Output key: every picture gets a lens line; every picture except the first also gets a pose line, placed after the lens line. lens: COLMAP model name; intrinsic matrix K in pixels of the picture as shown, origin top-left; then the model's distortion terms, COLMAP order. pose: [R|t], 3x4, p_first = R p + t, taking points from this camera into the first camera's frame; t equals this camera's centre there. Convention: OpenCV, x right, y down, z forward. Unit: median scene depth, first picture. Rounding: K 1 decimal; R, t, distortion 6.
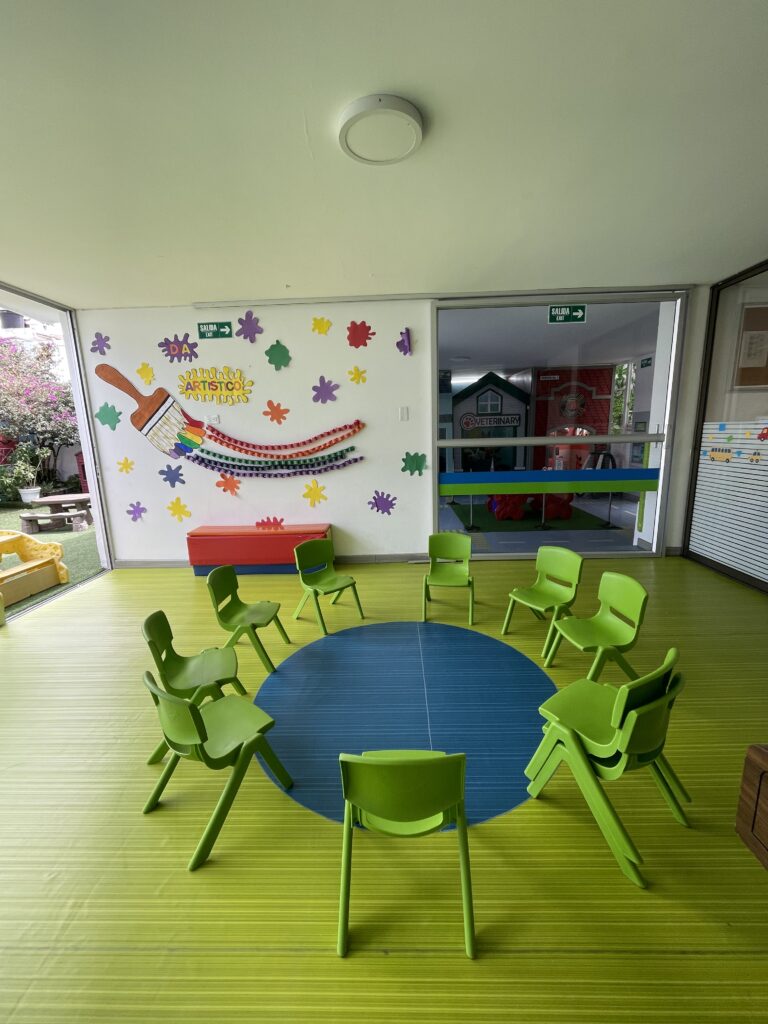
lens RADIAL K [[414.0, 0, 384.2], [0, 414.0, 513.7], [0, 0, 1]] dist [-0.011122, 0.000388]
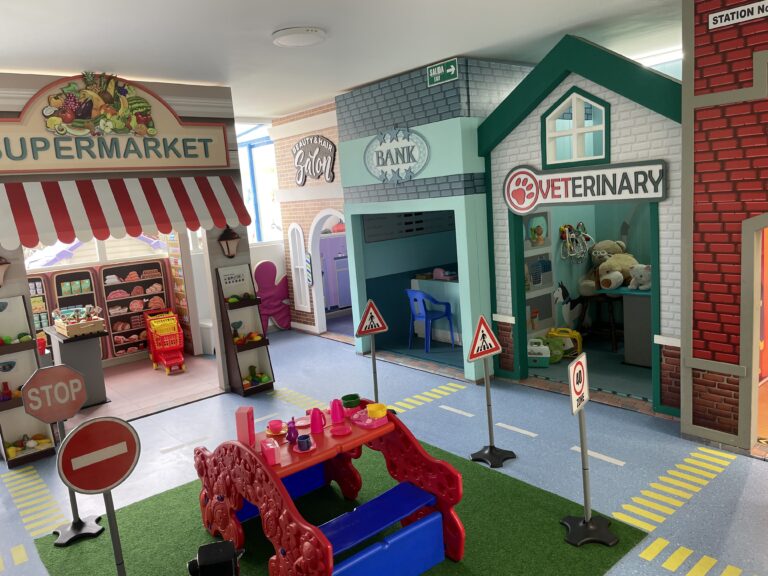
lens RADIAL K [[583.9, 0, 389.2], [0, 583.9, 282.3], [0, 0, 1]] dist [0.064861, -0.100436]
pose [[0.664537, 0.090907, -0.741706, 0.516179], [-0.090766, 0.995043, 0.040634, -0.155217], [0.741723, 0.040319, 0.669494, 0.586453]]
